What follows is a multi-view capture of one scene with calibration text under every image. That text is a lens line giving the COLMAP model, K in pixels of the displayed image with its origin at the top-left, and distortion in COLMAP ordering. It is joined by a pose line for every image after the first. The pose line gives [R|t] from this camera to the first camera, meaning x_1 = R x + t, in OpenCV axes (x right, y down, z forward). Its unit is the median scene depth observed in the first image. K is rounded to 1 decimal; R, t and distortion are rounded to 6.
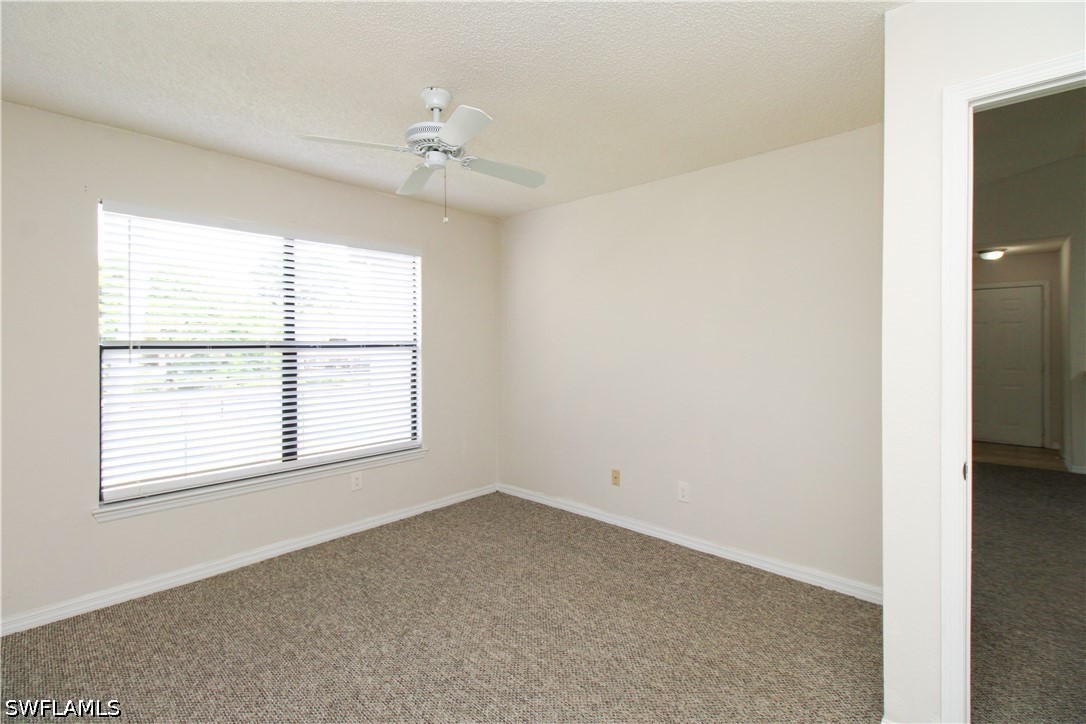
lens RADIAL K [[500.7, 0, 532.5], [0, 500.7, 347.1], [0, 0, 1]] dist [-0.004433, -0.008977]
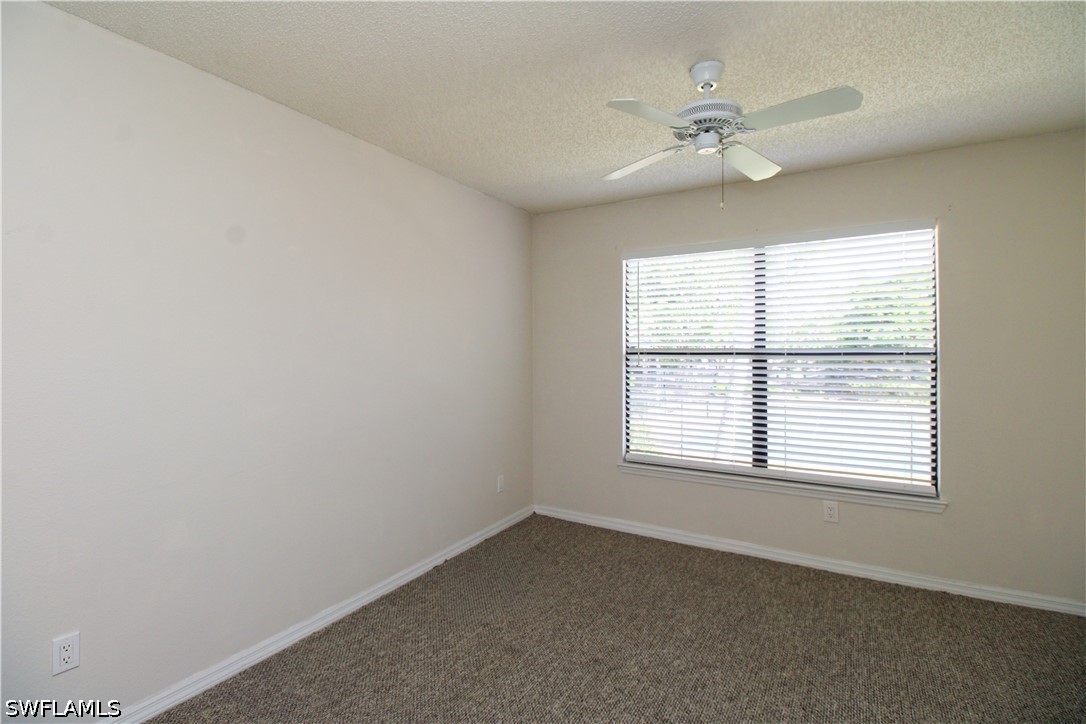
lens RADIAL K [[500.7, 0, 541.1], [0, 500.7, 353.6], [0, 0, 1]] dist [-0.004433, -0.008977]
pose [[0.196512, 0.005604, -0.980485, 0.432739], [-0.006705, 0.999968, 0.004372, -0.003277], [0.980479, 0.005715, 0.196543, 0.383869]]
